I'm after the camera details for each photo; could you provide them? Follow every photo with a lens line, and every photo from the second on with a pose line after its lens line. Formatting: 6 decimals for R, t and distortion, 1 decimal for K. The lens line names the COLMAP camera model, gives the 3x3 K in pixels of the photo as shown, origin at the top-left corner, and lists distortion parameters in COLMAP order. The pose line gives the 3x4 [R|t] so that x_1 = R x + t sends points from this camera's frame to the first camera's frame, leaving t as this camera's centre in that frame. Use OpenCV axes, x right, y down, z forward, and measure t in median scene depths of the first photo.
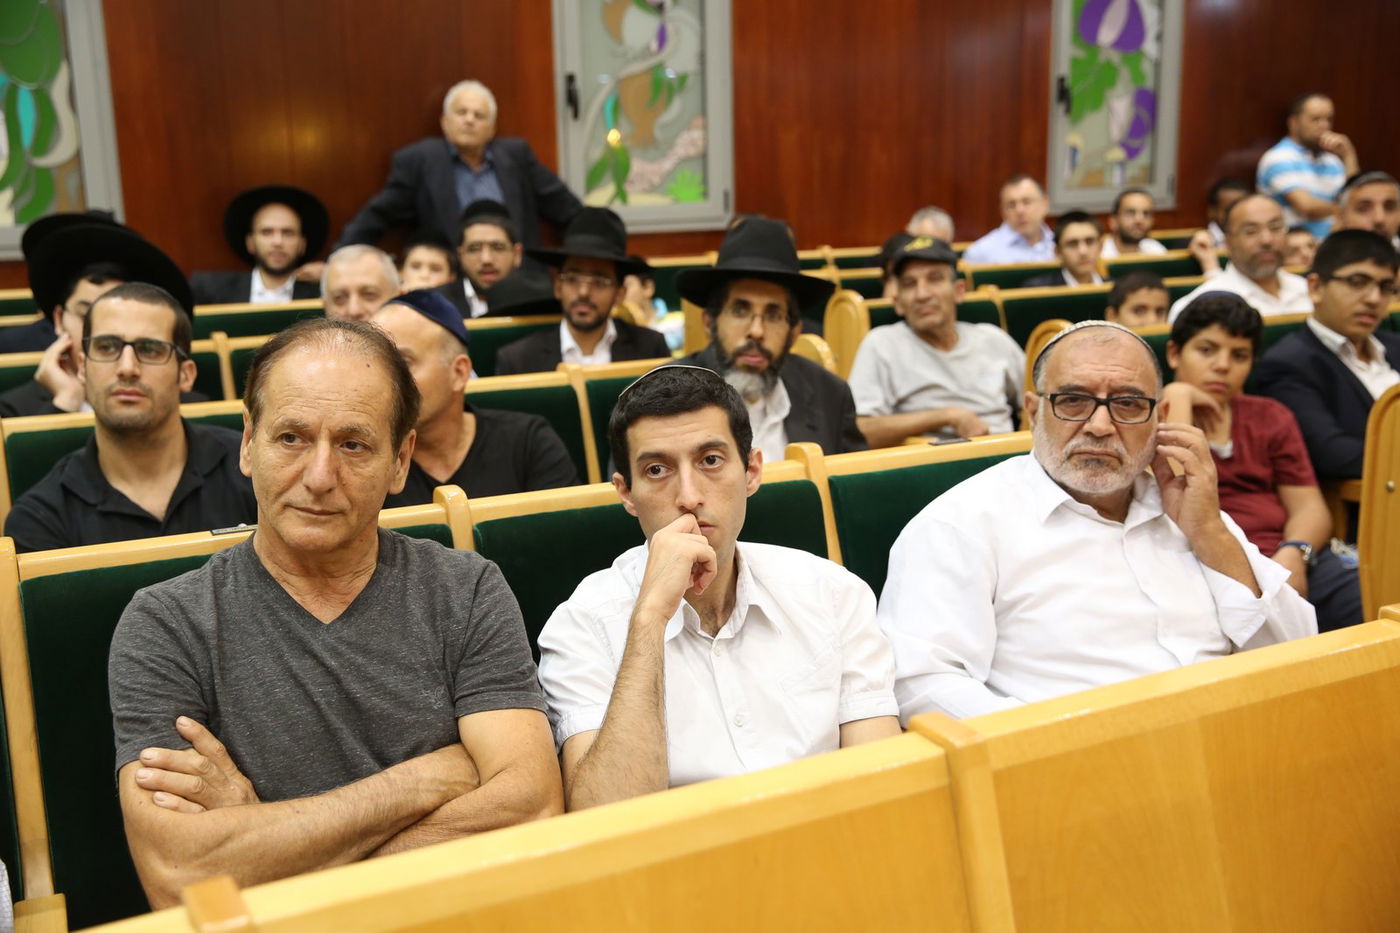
lens RADIAL K [[1539.1, 0, 699.8], [0, 1539.1, 462.5], [0, 0, 1]] dist [0.102354, 0.000000]
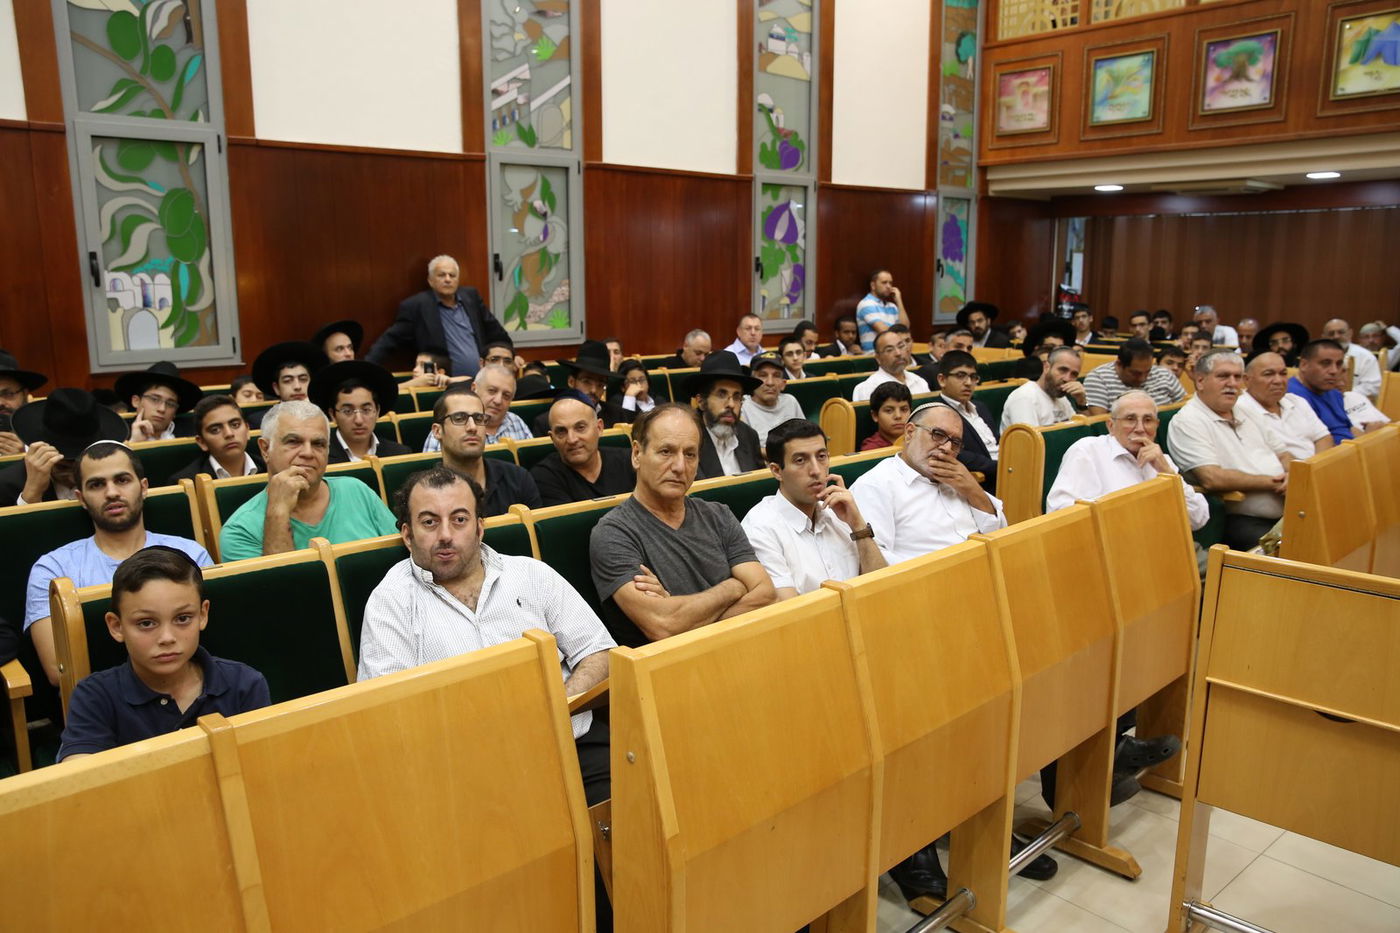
lens RADIAL K [[1060.6, 0, 695.9], [0, 1060.6, 463.2], [0, 0, 1]] dist [-0.027785, 0.008319]
pose [[0.969280, -0.028967, 0.244248, -0.170411], [0.035779, 0.999083, -0.023497, 0.011578], [-0.243343, 0.031514, 0.969428, -0.167037]]
